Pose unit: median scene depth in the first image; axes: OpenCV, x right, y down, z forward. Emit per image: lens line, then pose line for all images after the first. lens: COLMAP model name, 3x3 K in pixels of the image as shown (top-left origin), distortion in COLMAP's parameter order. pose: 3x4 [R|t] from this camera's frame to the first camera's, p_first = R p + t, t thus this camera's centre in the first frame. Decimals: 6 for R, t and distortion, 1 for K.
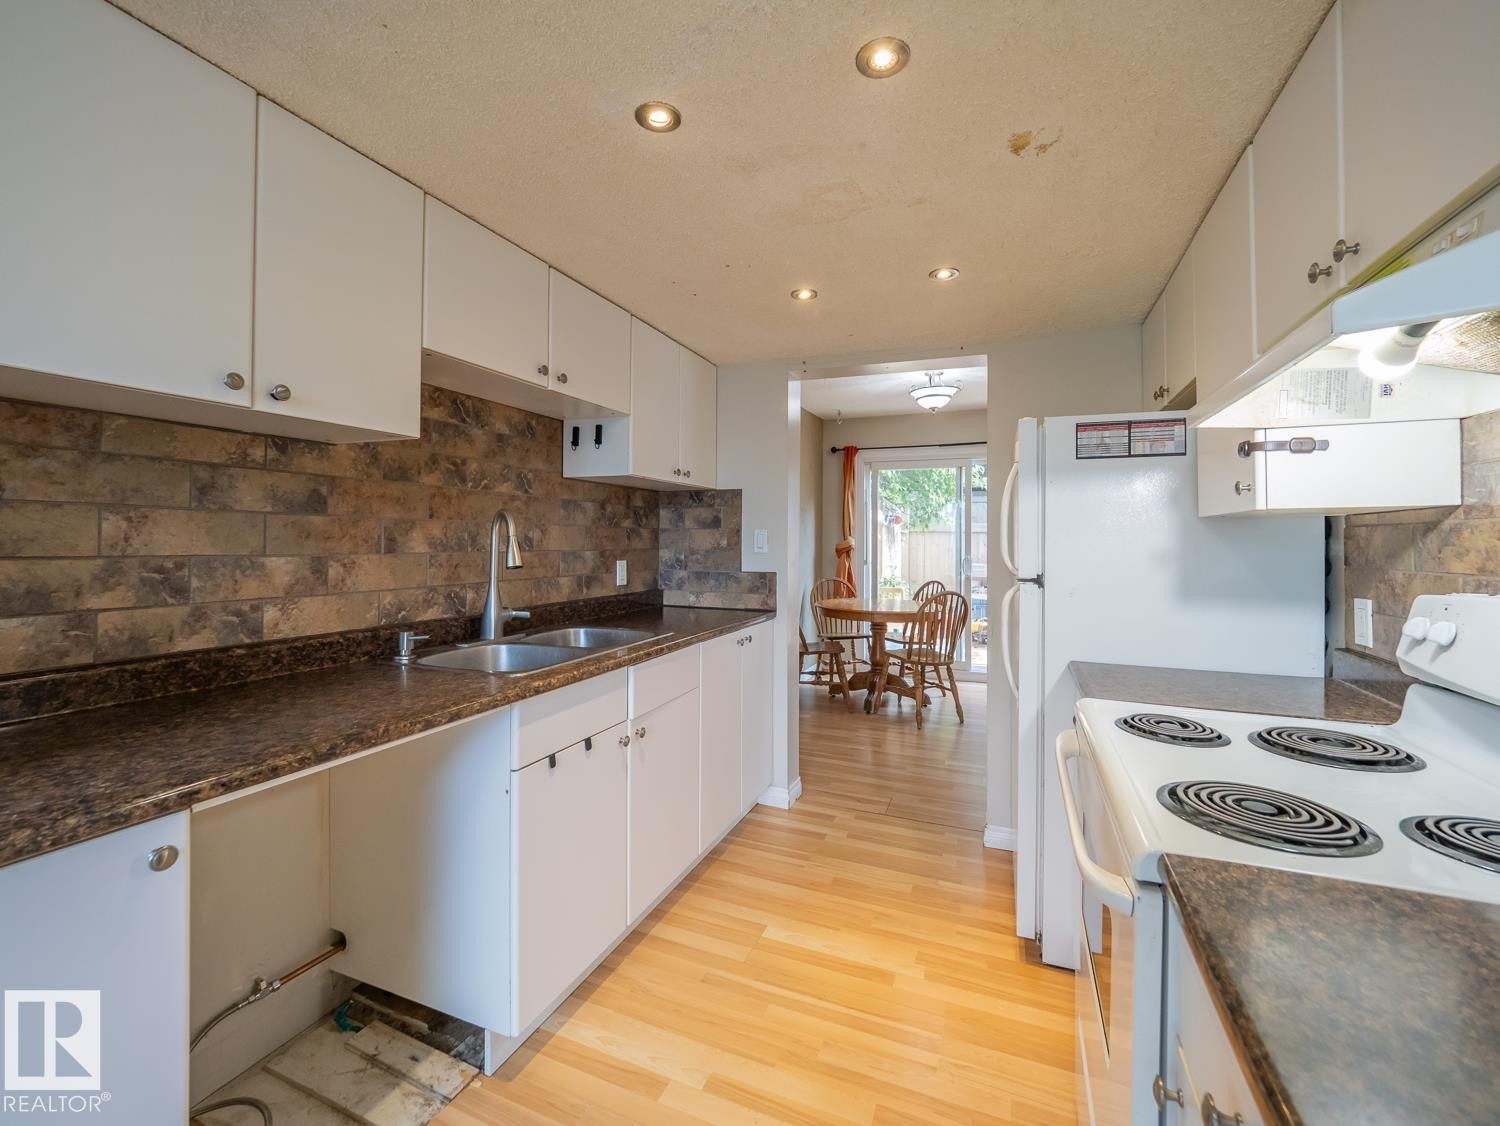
lens RADIAL K [[636.2, 0, 752.2], [0, 636.2, 535.4], [0, 0, 1]] dist [0.001176, -0.004307]
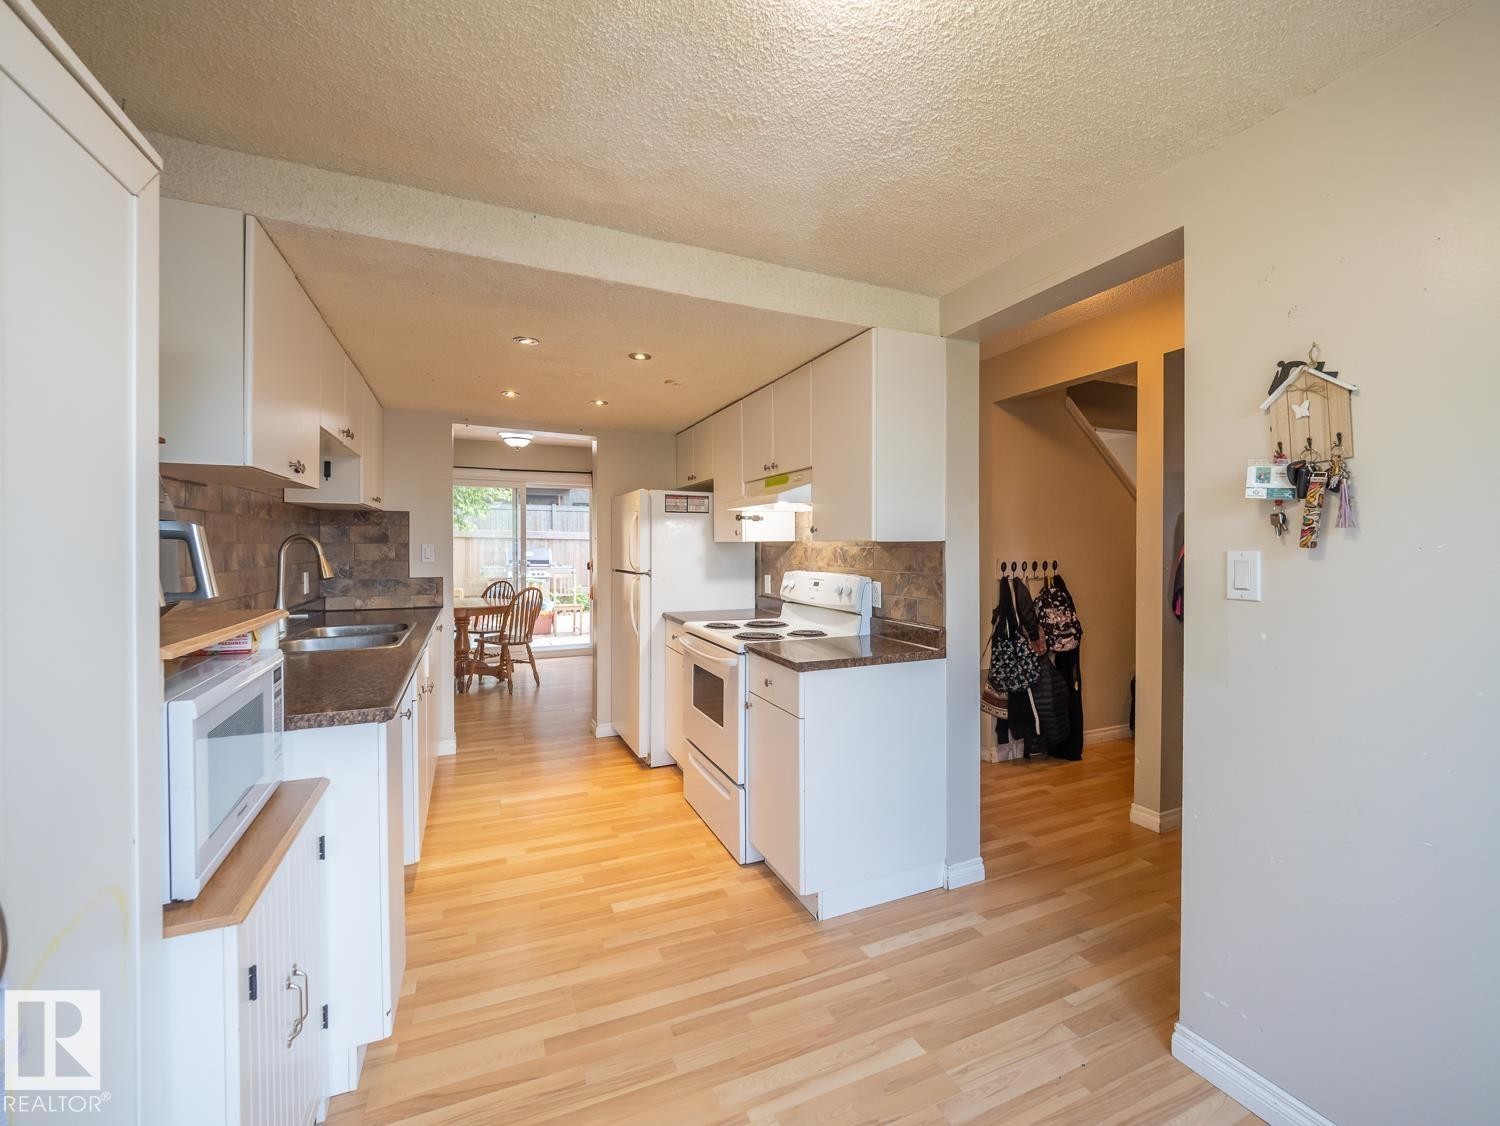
lens RADIAL K [[636.2, 0, 761.2], [0, 636.2, 557.2], [0, 0, 1]] dist [0.001176, -0.004307]
pose [[0.689609, -0.018715, 0.723940, -0.659577], [-0.004372, 0.999540, 0.030004, -0.035847], [-0.724168, -0.023856, 0.689211, -0.539973]]
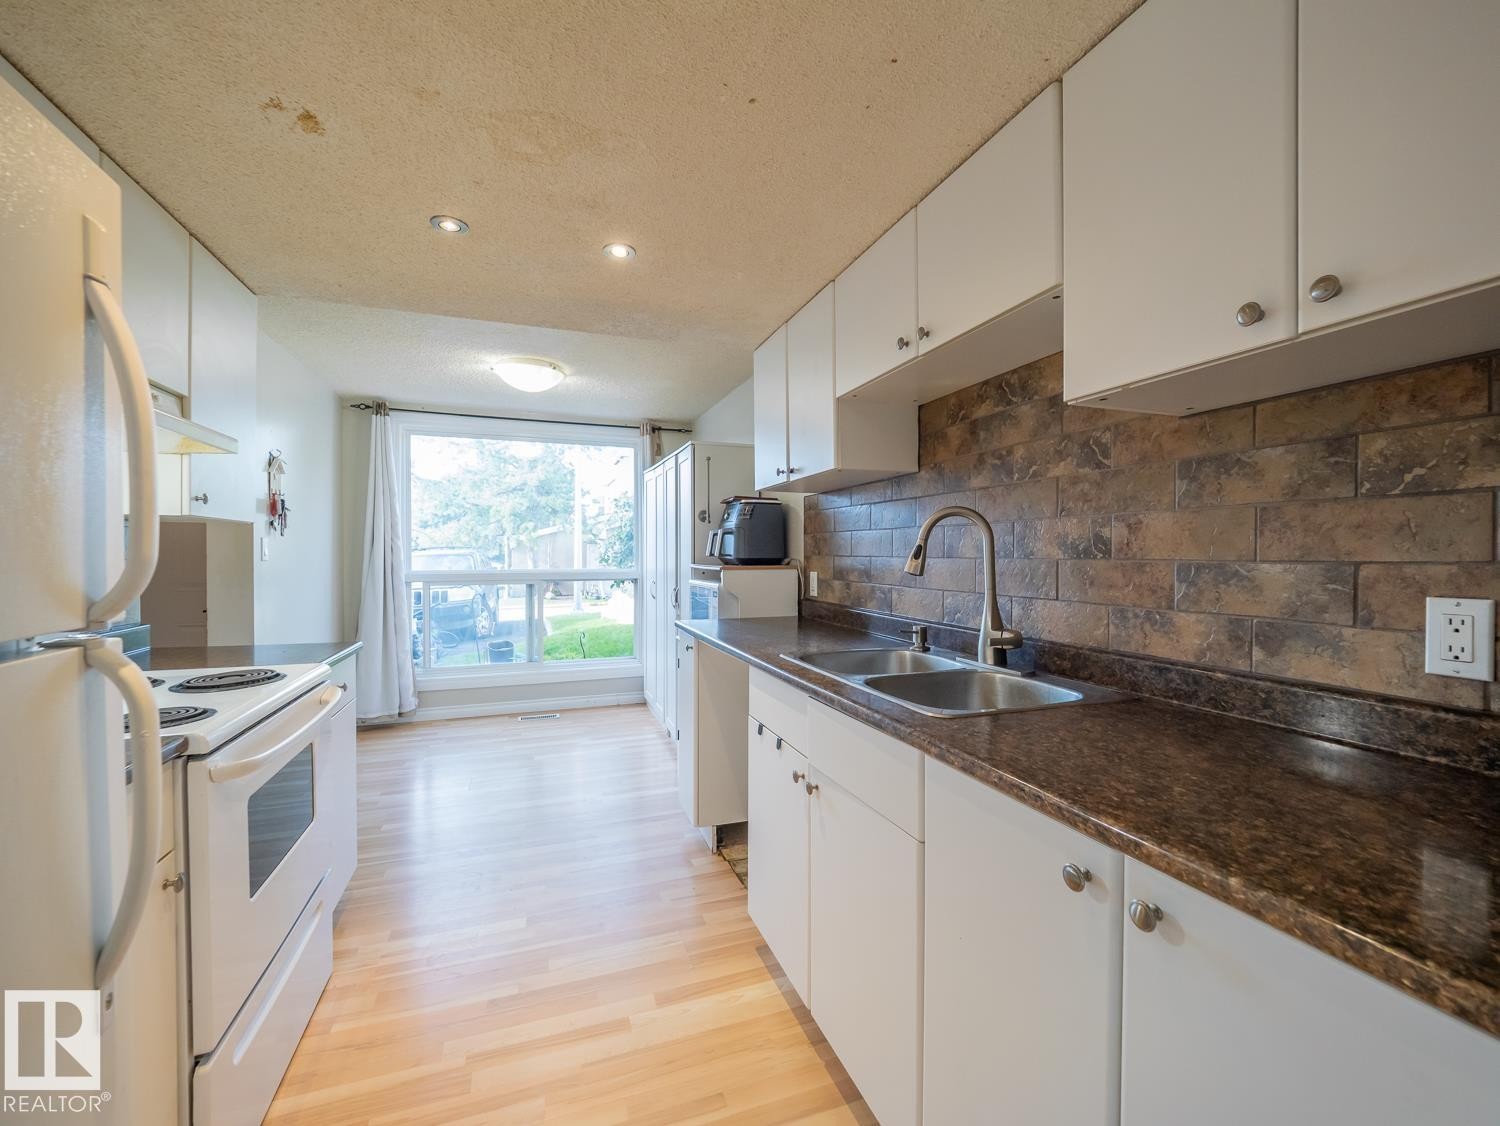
lens RADIAL K [[636.2, 0, 756.5], [0, 636.2, 559.5], [0, 0, 1]] dist [0.001176, -0.004307]
pose [[-0.744489, -0.000134, -0.667635, 0.361495], [-0.000598, 1.000000, 0.000466, 0.028005], [0.667634, 0.000746, -0.744489, 1.404768]]
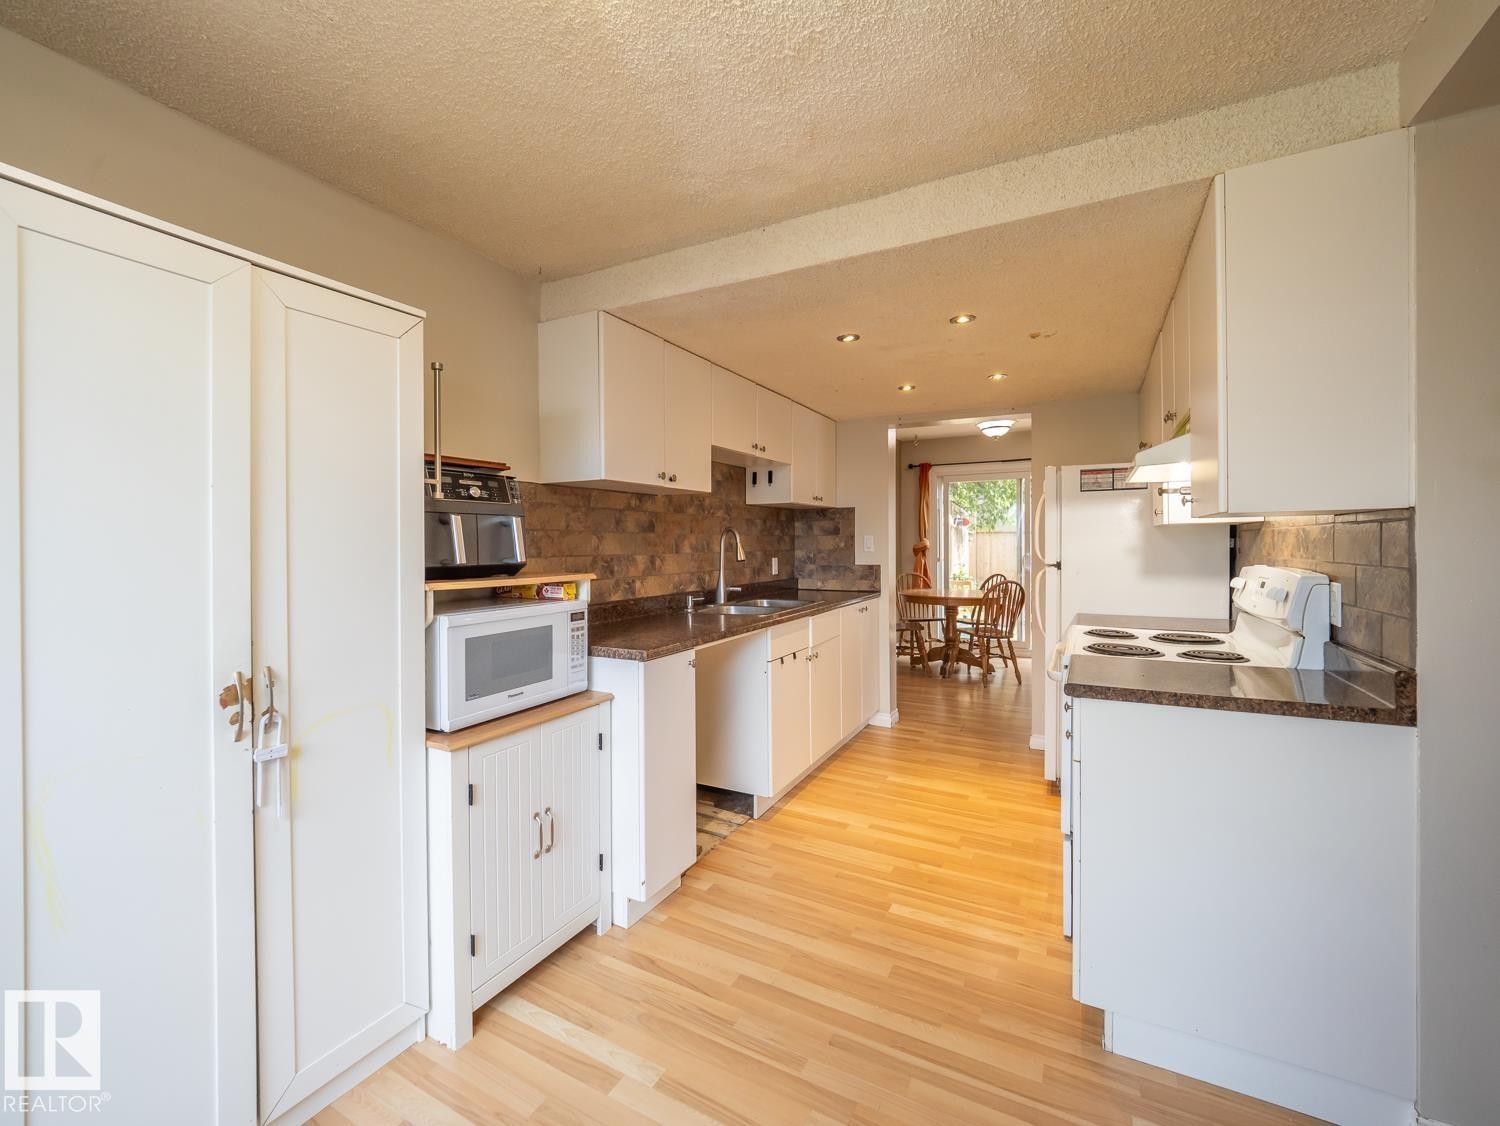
lens RADIAL K [[636.2, 0, 738.9], [0, 636.2, 554.4], [0, 0, 1]] dist [0.001176, -0.004307]
pose [[0.993332, -0.011783, -0.114682, -0.166781], [0.014817, 0.999561, 0.025645, -0.010667], [0.114330, -0.027173, 0.993071, -0.673386]]
